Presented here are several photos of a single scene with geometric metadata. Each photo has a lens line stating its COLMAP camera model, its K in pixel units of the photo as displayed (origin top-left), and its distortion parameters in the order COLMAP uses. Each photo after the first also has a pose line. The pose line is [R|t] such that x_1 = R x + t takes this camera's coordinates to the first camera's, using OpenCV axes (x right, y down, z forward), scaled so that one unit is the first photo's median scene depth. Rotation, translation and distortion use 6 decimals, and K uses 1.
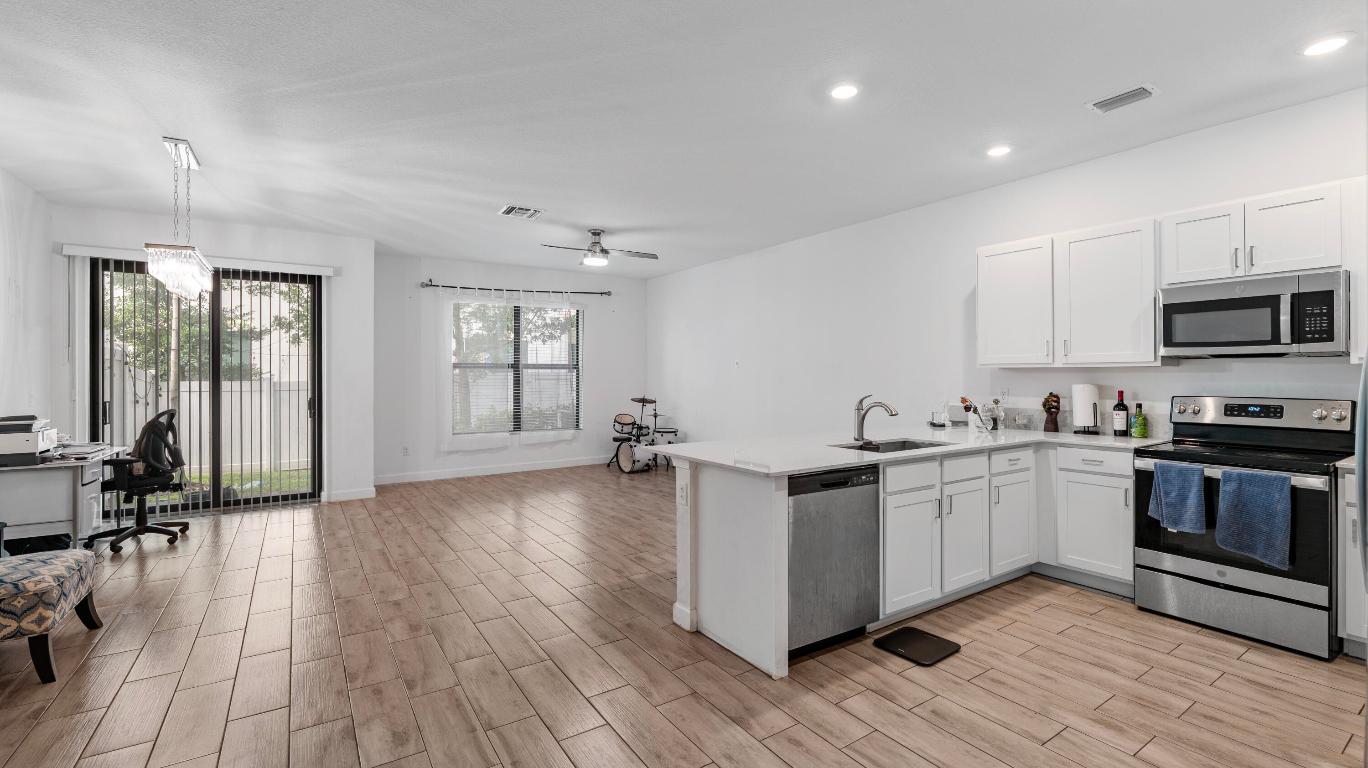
lens RADIAL K [[592.0, 0, 684.0], [0, 592.0, 384.0], [0, 0, 1]] dist [-0.000900, -0.000168]
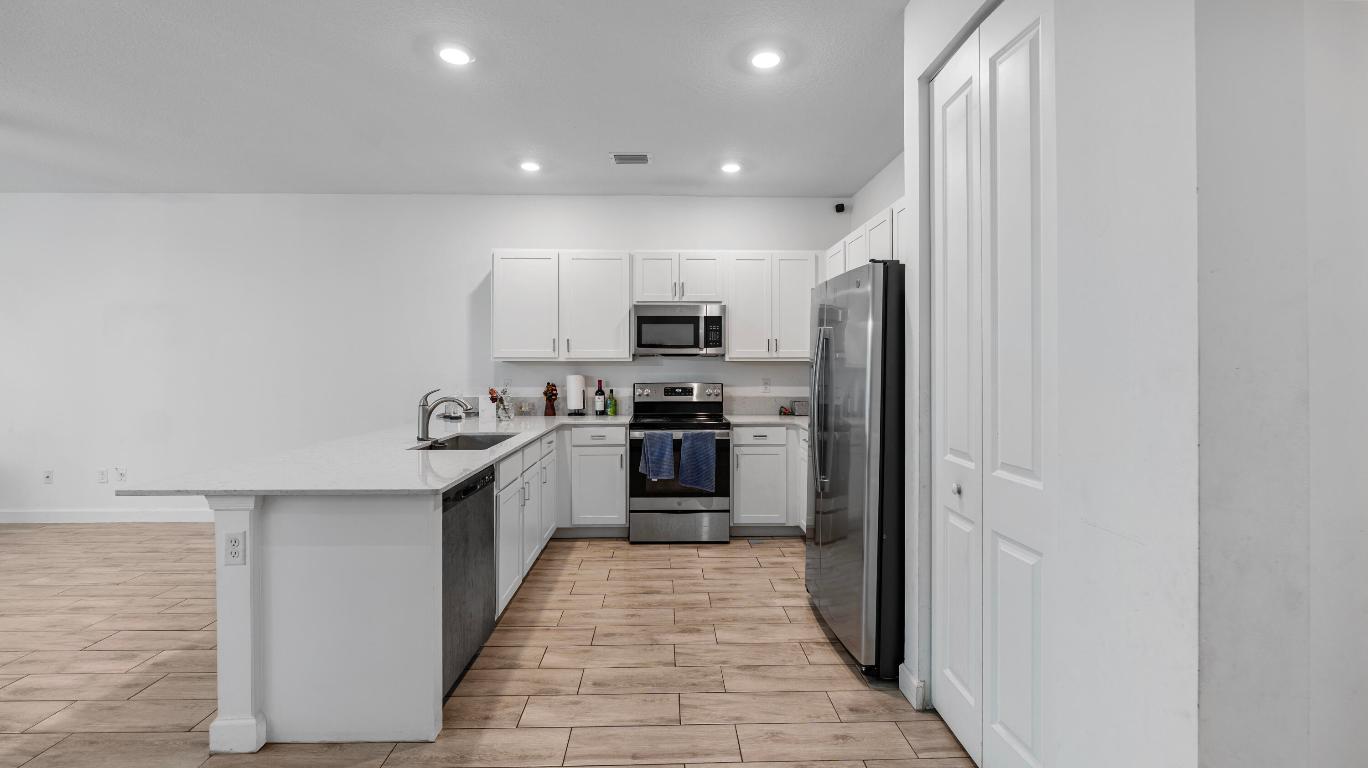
lens RADIAL K [[567.0, 0, 685.2], [0, 567.0, 368.9], [0, 0, 1]] dist [-0.008052, 0.000150]
pose [[0.525714, -0.001810, 0.850659, -0.264303], [0.011551, 0.999921, -0.005011, -0.005204], [-0.850583, 0.012461, 0.525694, 0.234966]]
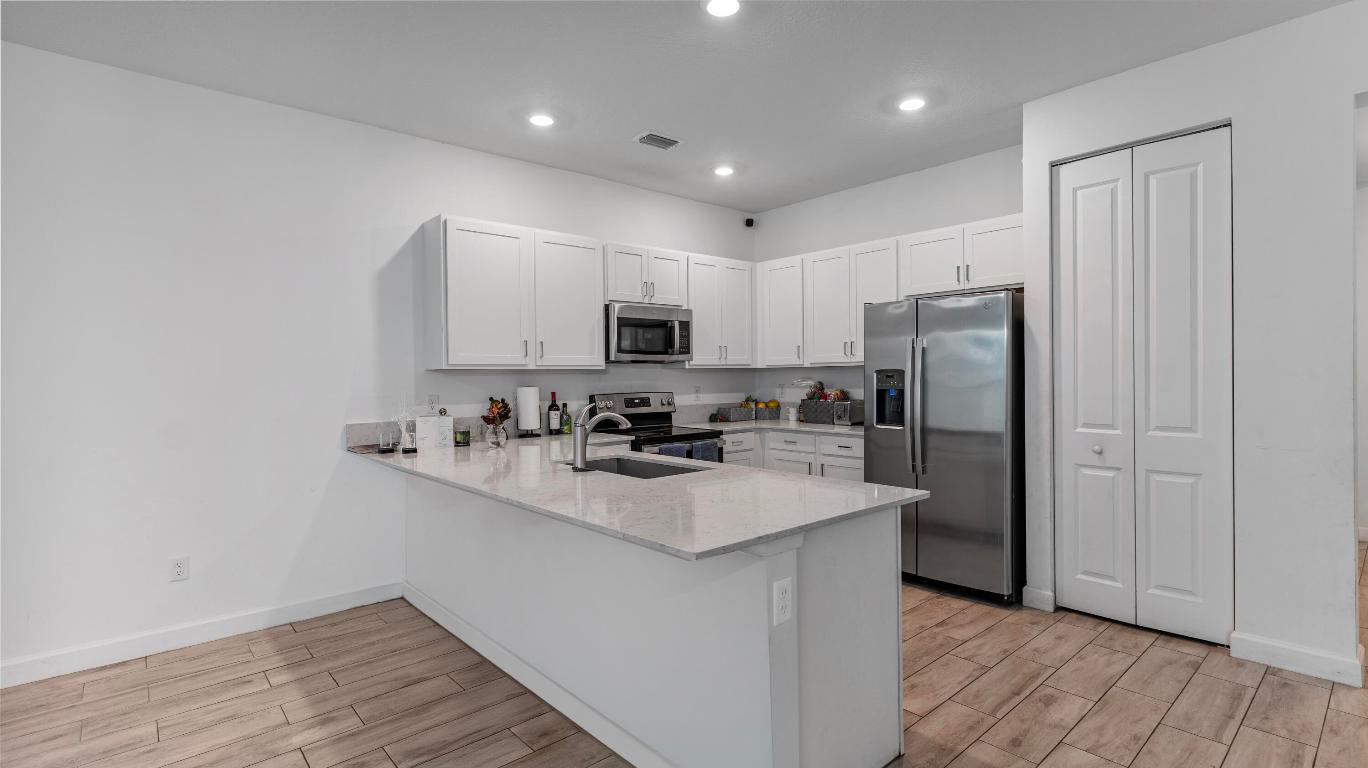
lens RADIAL K [[642.7, 0, 684.0], [0, 642.7, 384.0], [0, 0, 1]] dist [0.001976, 0.000409]
pose [[-0.141311, -0.011146, 0.989903, -0.536827], [0.027779, 0.999498, 0.015220, -0.017131], [-0.989575, 0.029649, -0.140930, 1.141487]]
